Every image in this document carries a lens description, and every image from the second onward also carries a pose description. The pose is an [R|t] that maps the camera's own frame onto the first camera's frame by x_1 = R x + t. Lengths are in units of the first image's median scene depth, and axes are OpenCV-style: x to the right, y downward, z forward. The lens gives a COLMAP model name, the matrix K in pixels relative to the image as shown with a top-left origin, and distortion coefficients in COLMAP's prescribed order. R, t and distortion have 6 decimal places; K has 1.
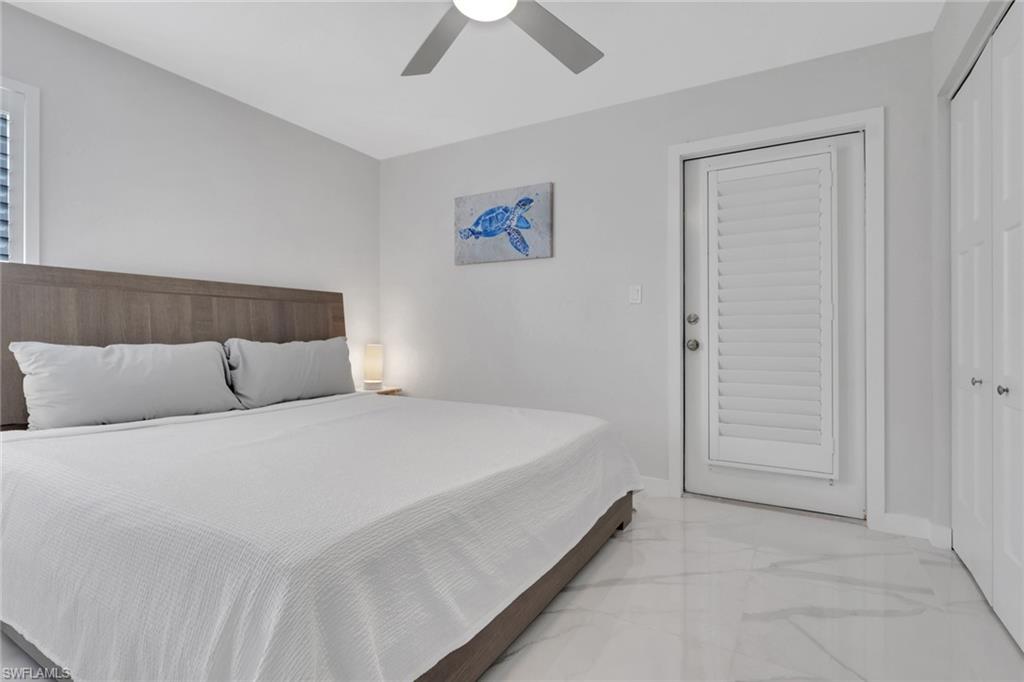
lens RADIAL K [[499.8, 0, 514.2], [0, 499.8, 335.5], [0, 0, 1]] dist [0.000491, -0.001316]
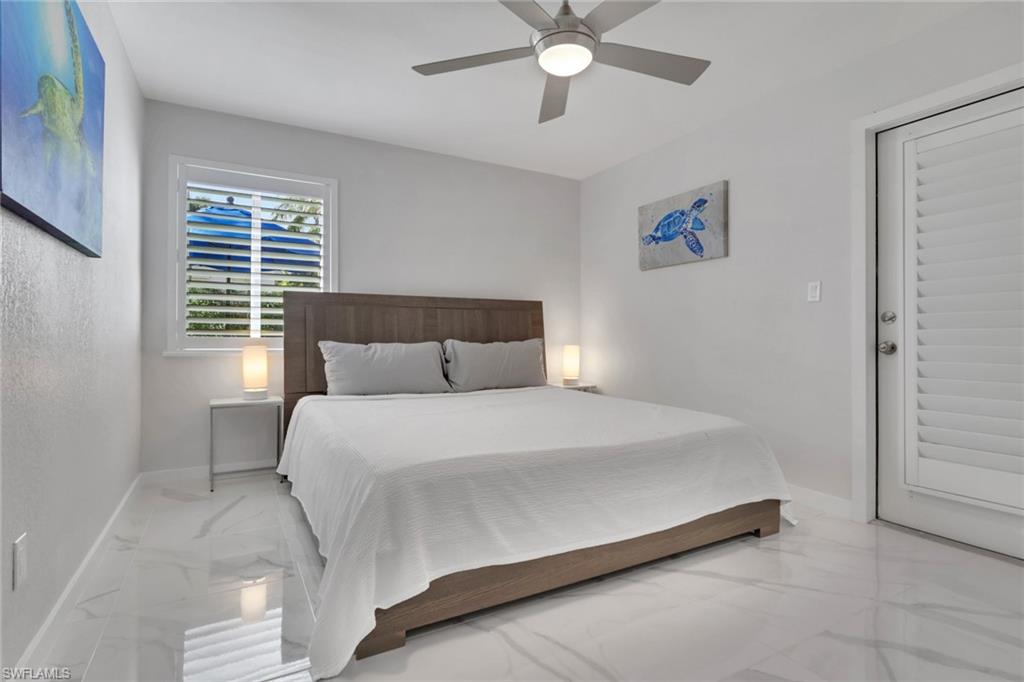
lens RADIAL K [[499.8, 0, 507.8], [0, 499.8, 340.7], [0, 0, 1]] dist [0.000491, -0.001316]
pose [[0.861203, 0.002485, -0.508255, 0.232469], [-0.000111, 0.999989, 0.004702, 0.002666], [0.508261, -0.003993, 0.861194, -0.063901]]
